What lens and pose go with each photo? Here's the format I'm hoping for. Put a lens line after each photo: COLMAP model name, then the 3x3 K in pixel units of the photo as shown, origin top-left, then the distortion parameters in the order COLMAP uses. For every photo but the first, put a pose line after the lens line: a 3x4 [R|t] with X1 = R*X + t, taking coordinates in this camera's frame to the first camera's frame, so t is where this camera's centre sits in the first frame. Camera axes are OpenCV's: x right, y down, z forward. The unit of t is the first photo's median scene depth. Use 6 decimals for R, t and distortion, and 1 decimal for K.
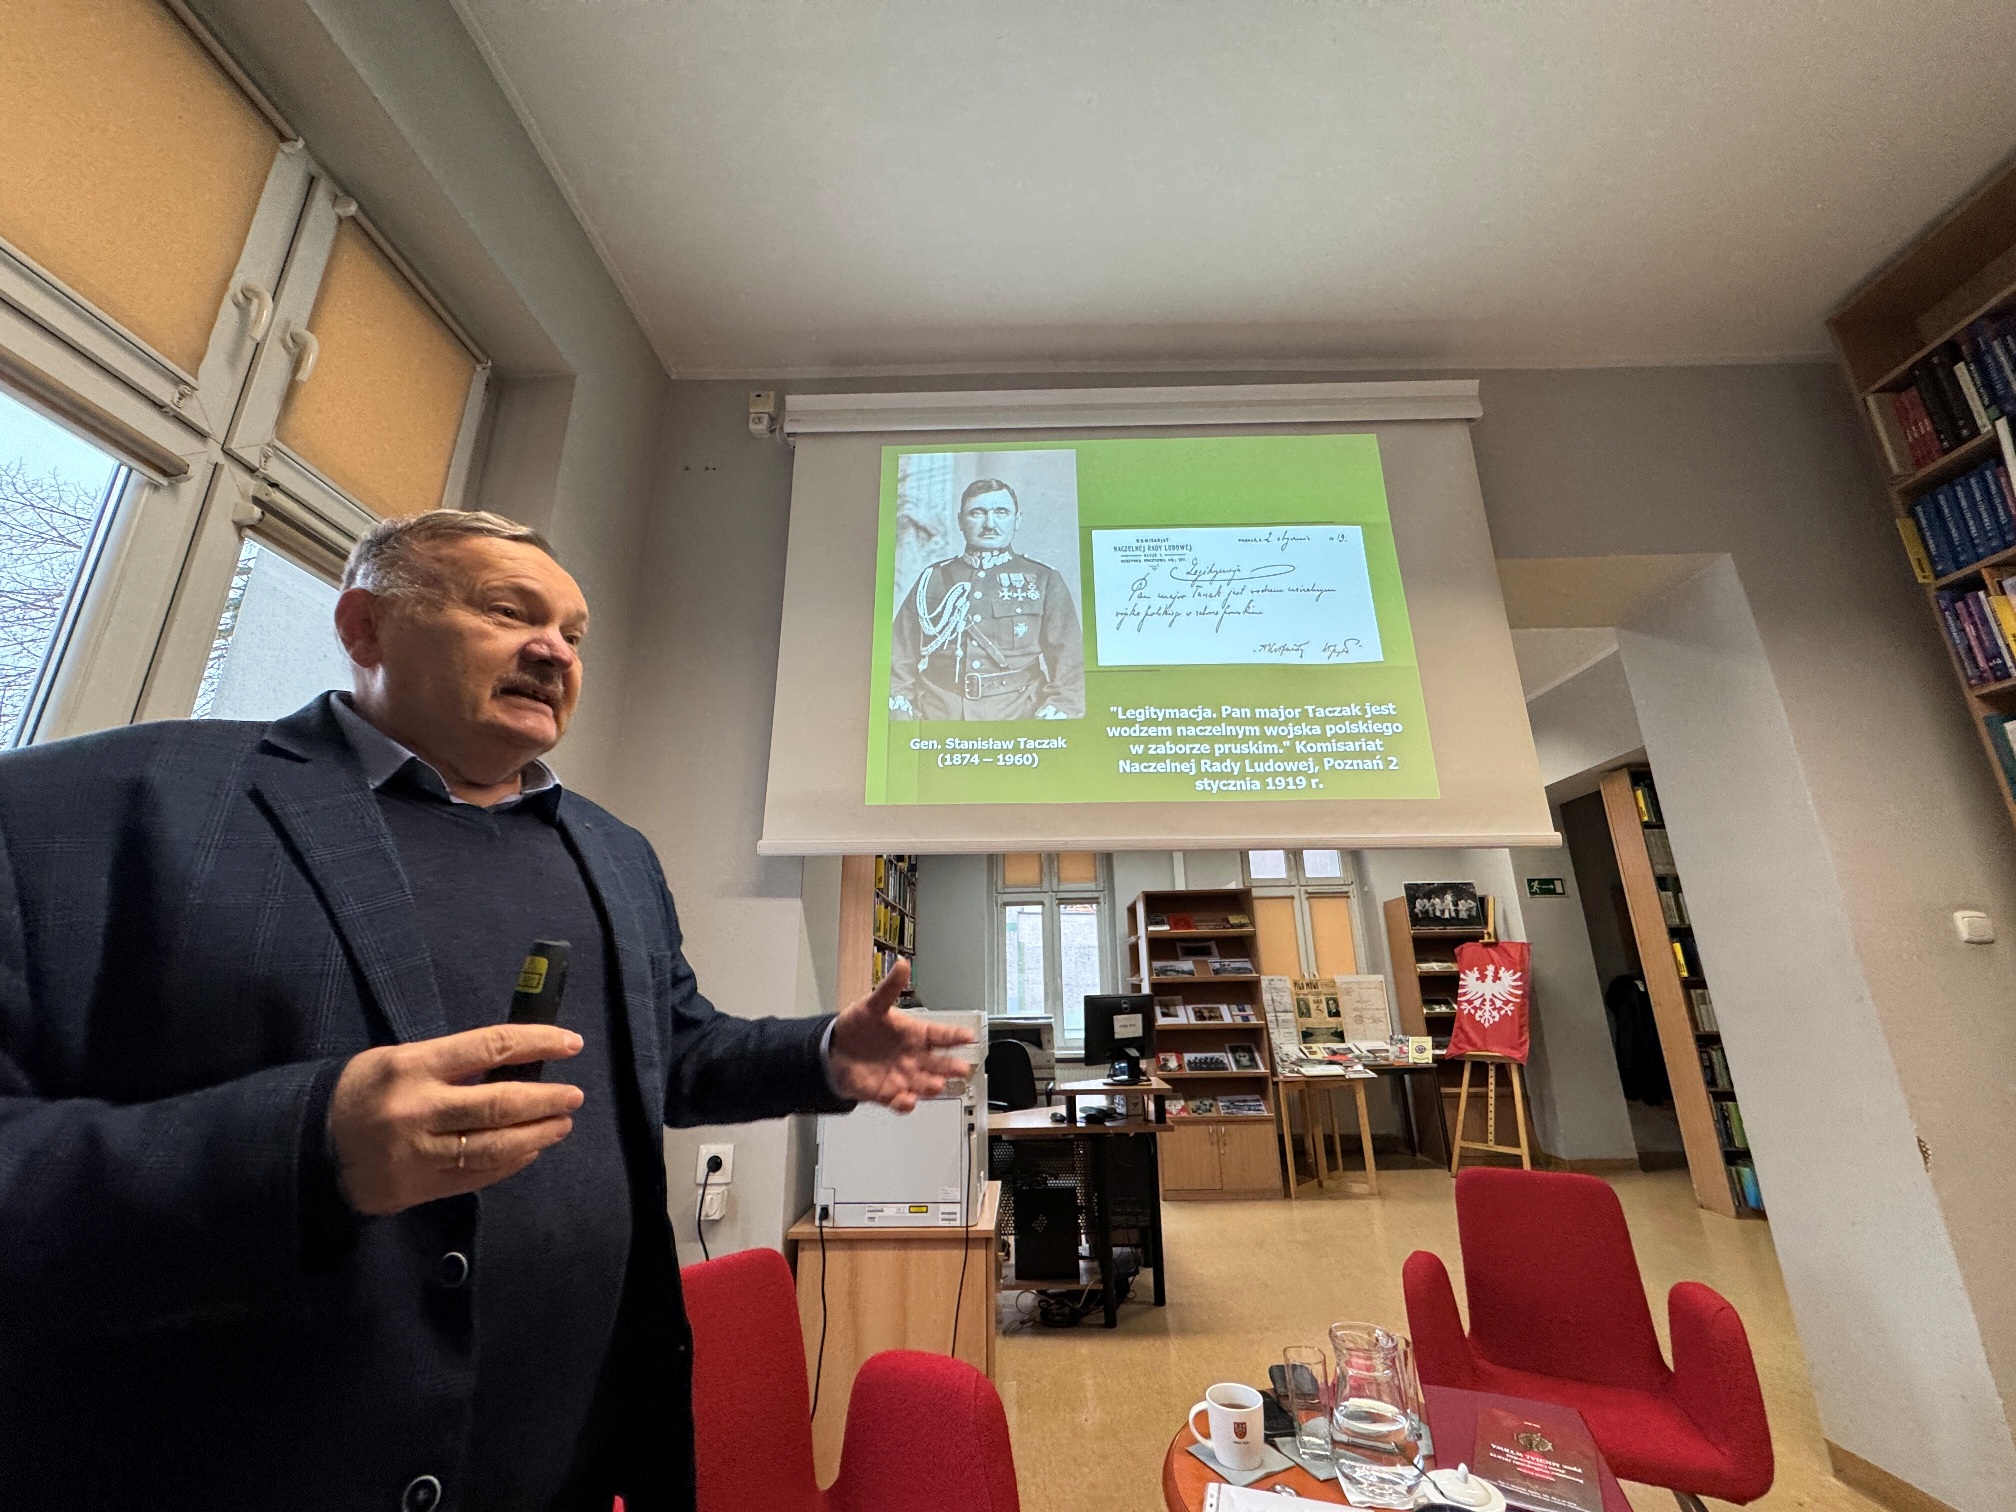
lens RADIAL K [[801.5, 0, 1008.0], [0, 801.5, 756.0], [0, 0, 1]] dist [-0.002254, 0.000455]
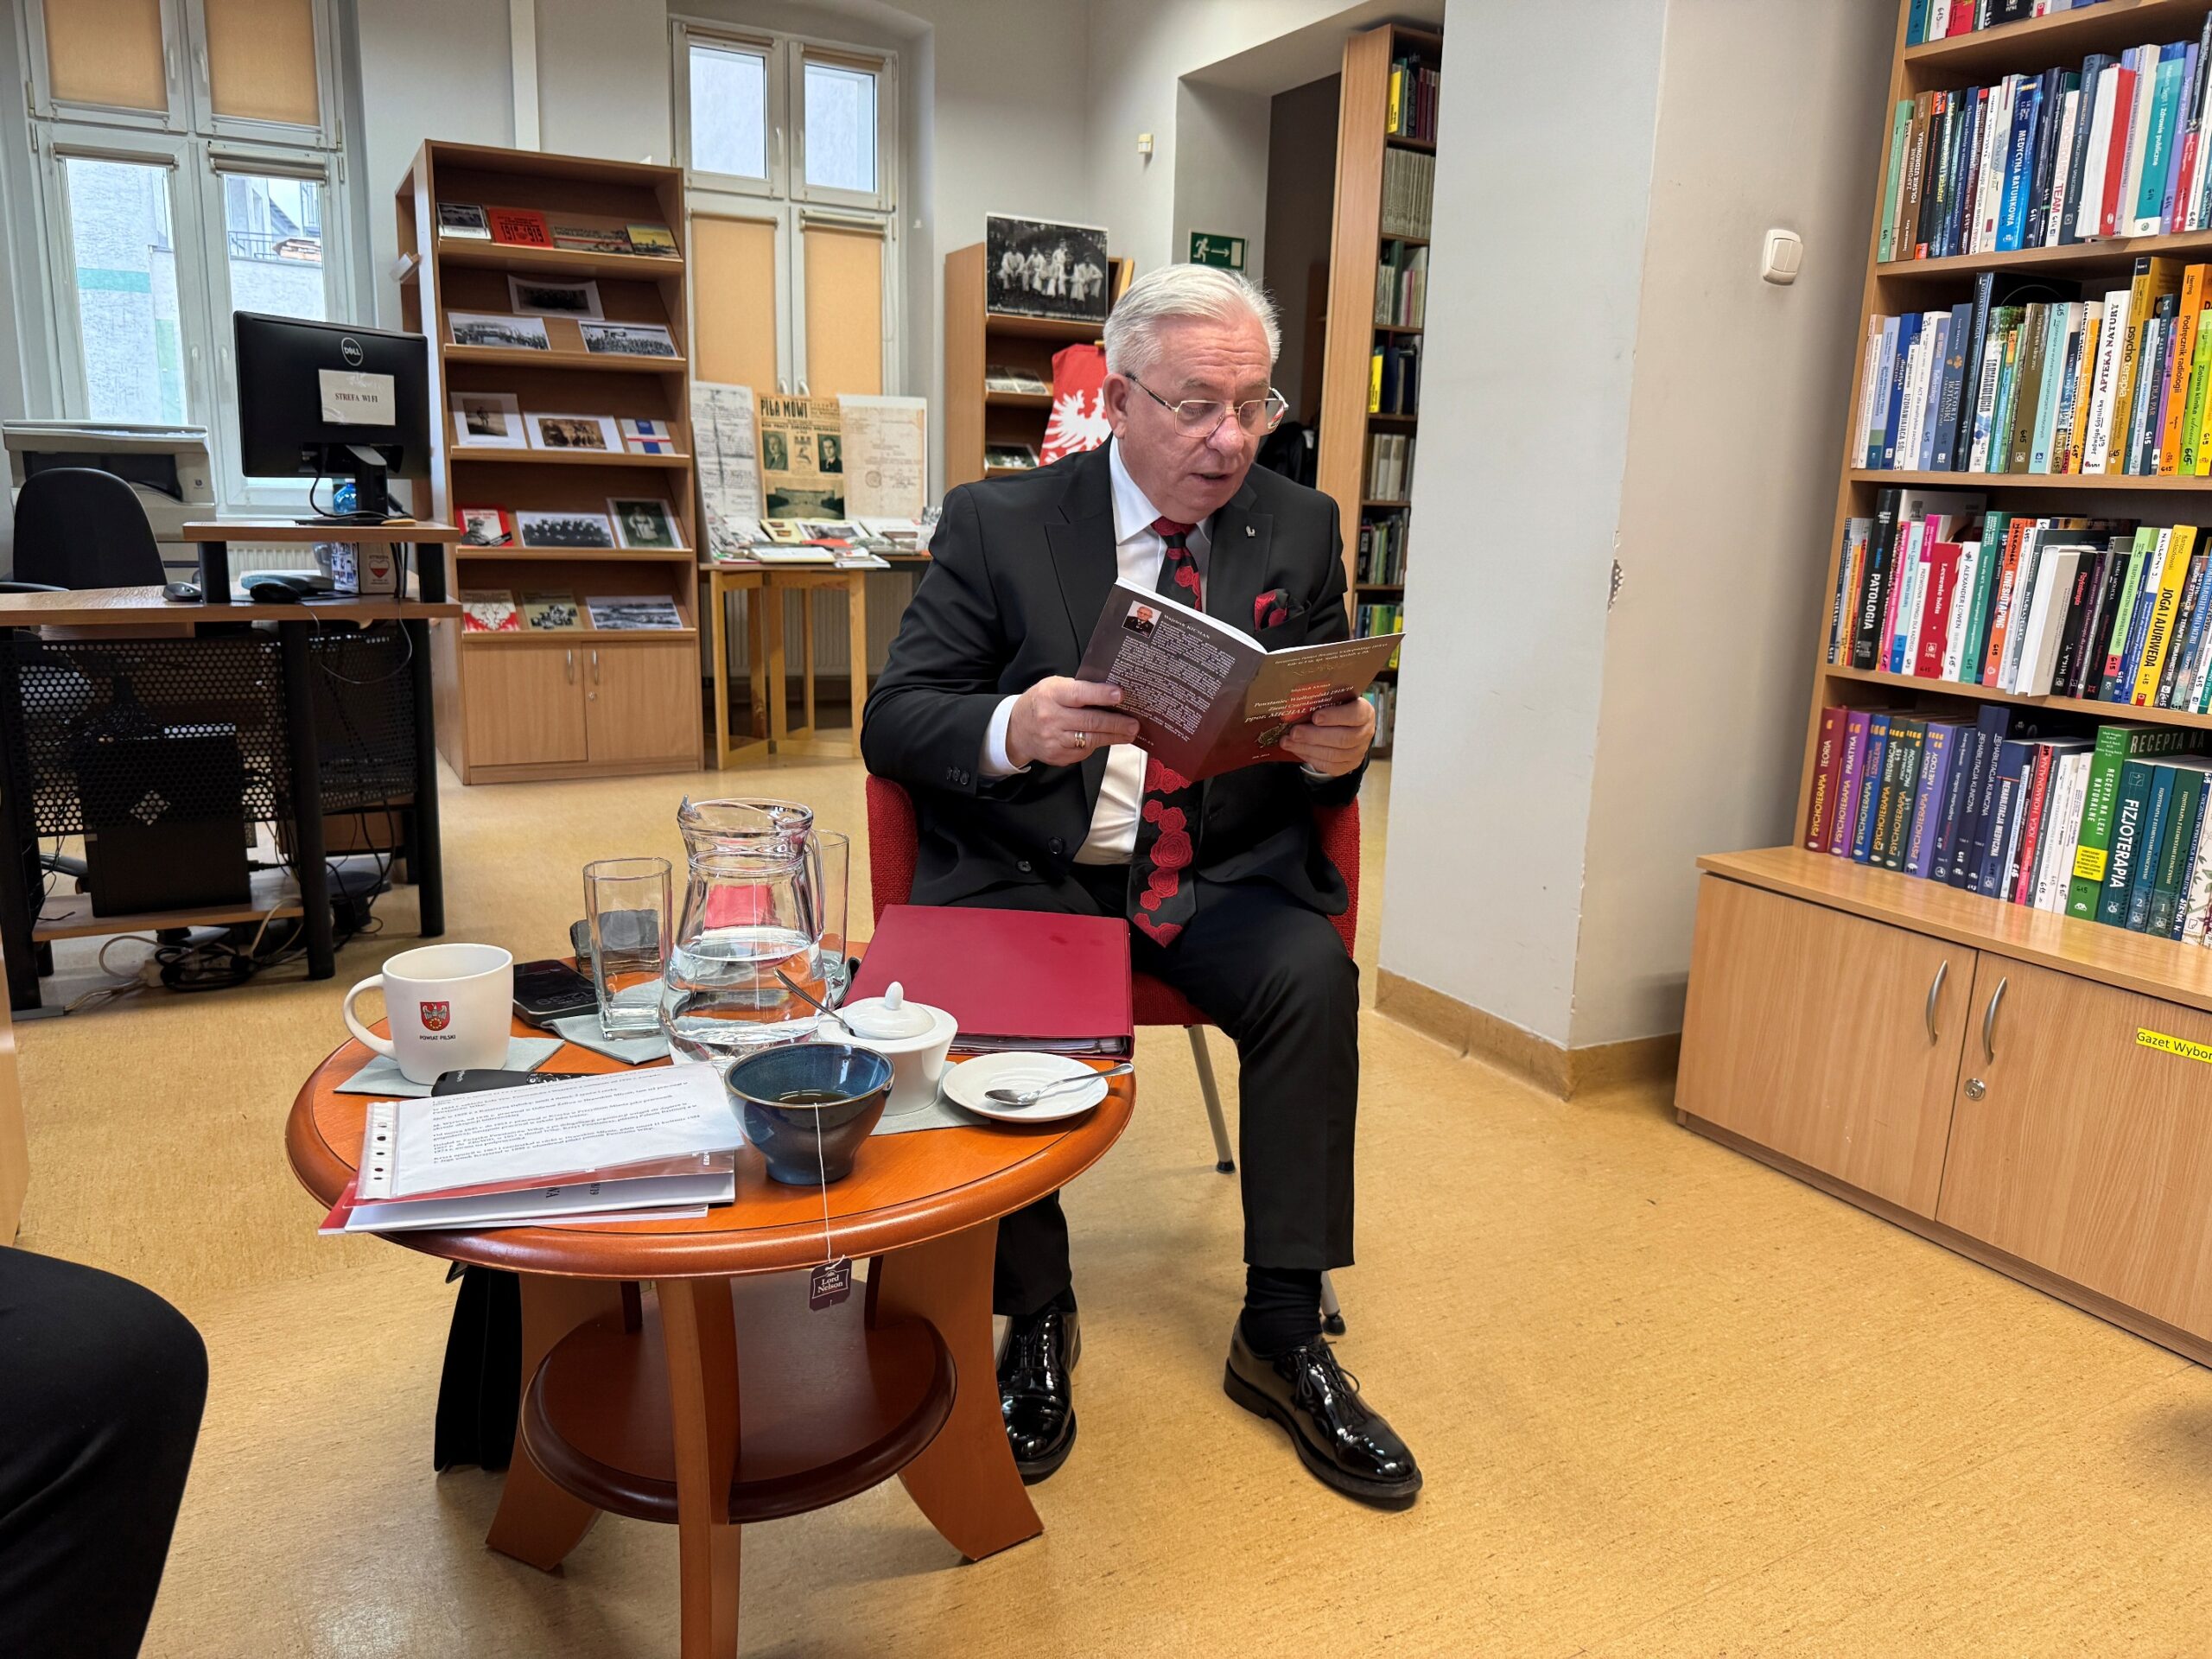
lens RADIAL K [[1531.0, 0, 1125.5], [0, 1531.0, 858.4], [0, 0, 1]] dist [0.085584, -0.152561]
pose [[0.854443, -0.072088, 0.514520, 0.039259], [-0.193377, 0.875046, 0.443733, 0.071668], [-0.482216, -0.478641, 0.733737, 0.047789]]
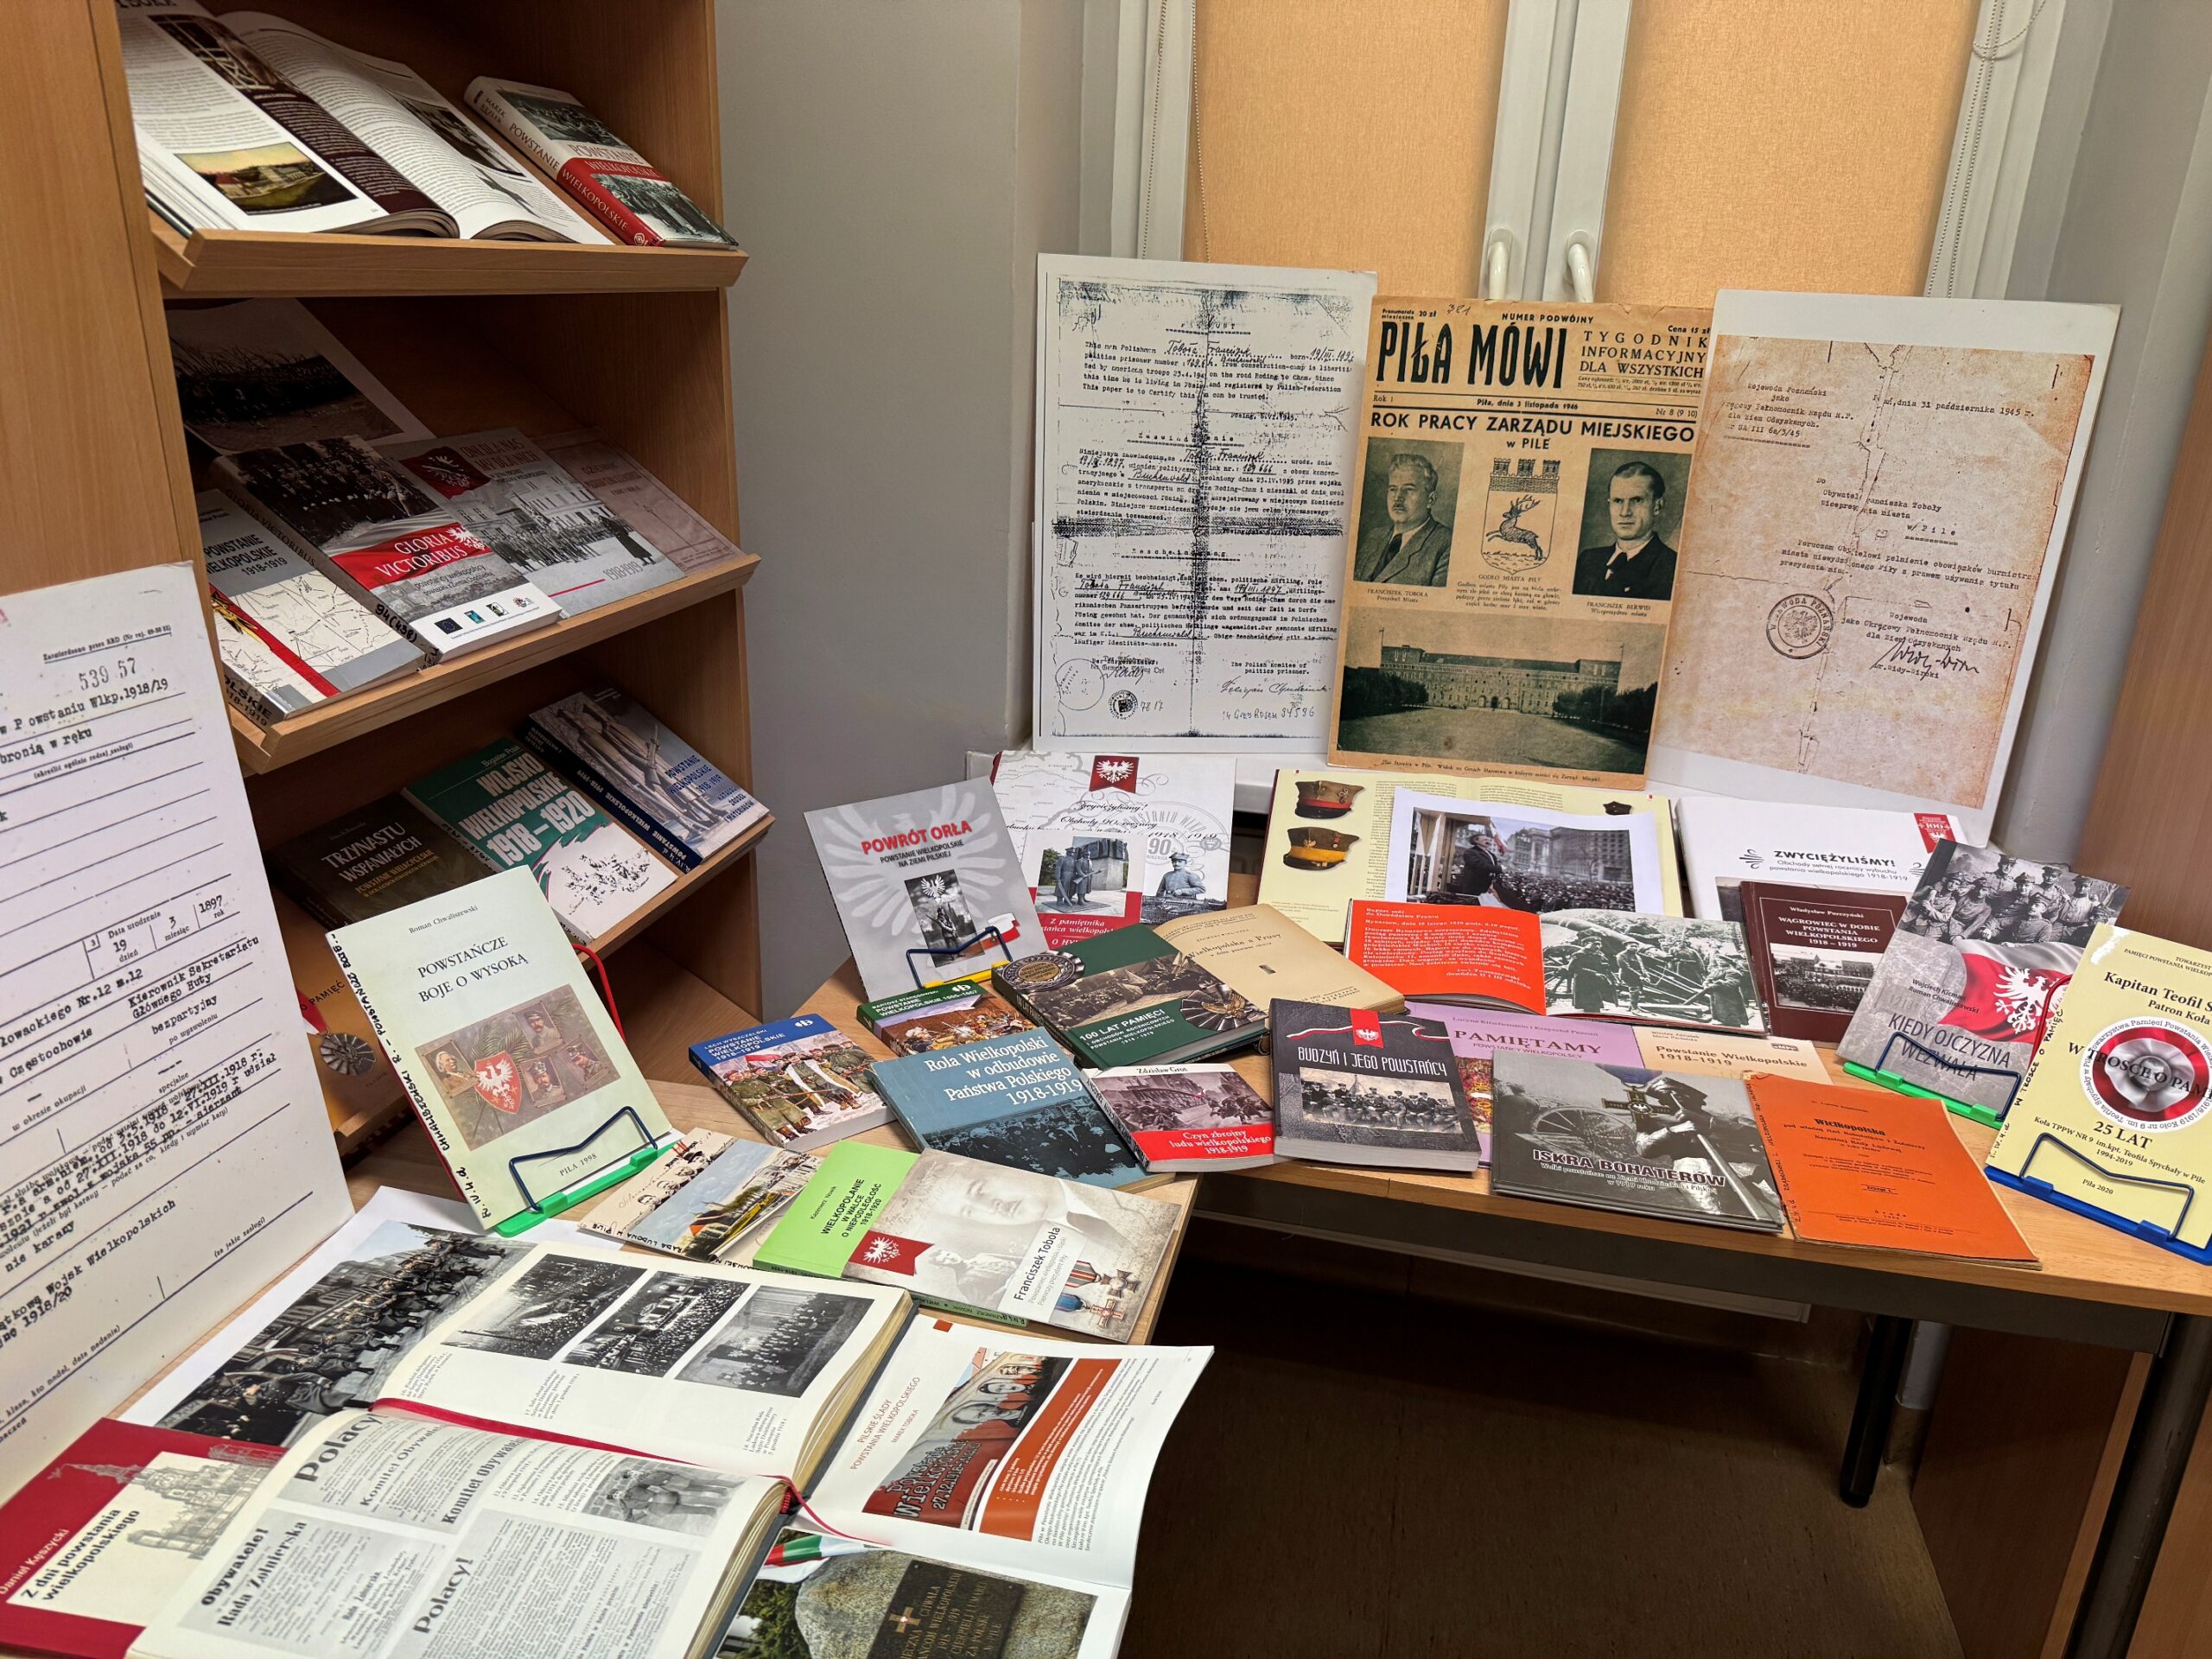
lens RADIAL K [[1531.0, 0, 1125.5], [0, 1531.0, 858.4], [0, 0, 1]] dist [0.085584, -0.152561]
pose [[0.979889, 0.118868, -0.160276, 0.439341], [-0.000567, 0.804866, 0.593457, 0.240967], [0.199544, -0.581431, 0.788746, 0.880203]]
